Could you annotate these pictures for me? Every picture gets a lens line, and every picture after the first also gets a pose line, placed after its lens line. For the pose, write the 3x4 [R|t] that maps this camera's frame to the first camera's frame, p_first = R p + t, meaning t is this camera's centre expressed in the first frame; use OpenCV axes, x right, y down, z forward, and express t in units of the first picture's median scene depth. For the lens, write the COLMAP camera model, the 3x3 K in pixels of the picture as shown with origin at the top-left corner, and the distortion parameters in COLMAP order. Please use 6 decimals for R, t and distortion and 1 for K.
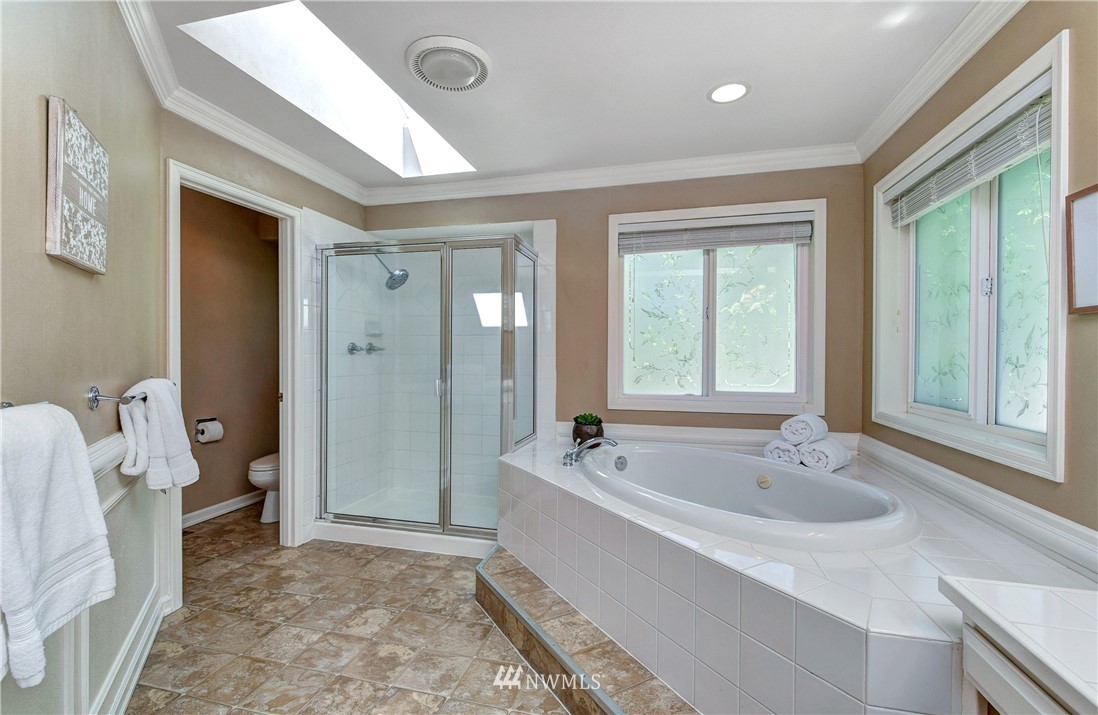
lens RADIAL K [[470.4, 0, 547.8], [0, 470.4, 356.8], [0, 0, 1]] dist [0.013529, -0.009163]
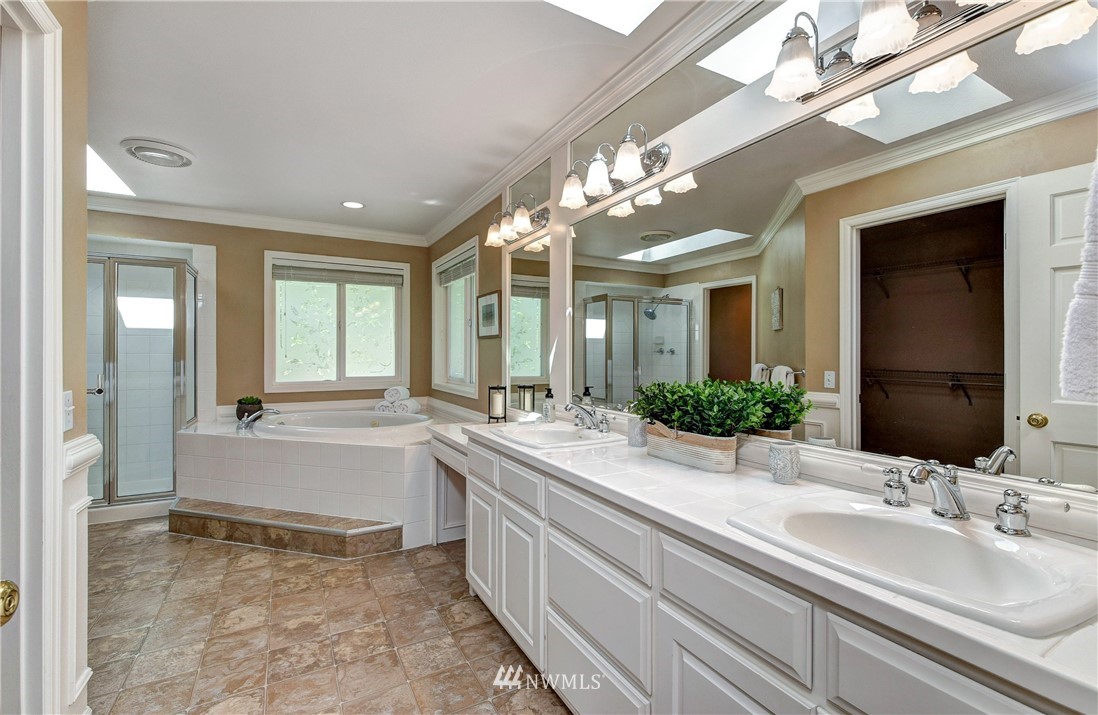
lens RADIAL K [[470.4, 0, 547.8], [0, 470.4, 356.8], [0, 0, 1]] dist [0.013529, -0.009163]
pose [[0.726090, -0.006439, 0.687569, -0.234493], [0.003670, 0.999978, 0.005490, 0.001702], [-0.687590, -0.001463, 0.726098, -0.600943]]
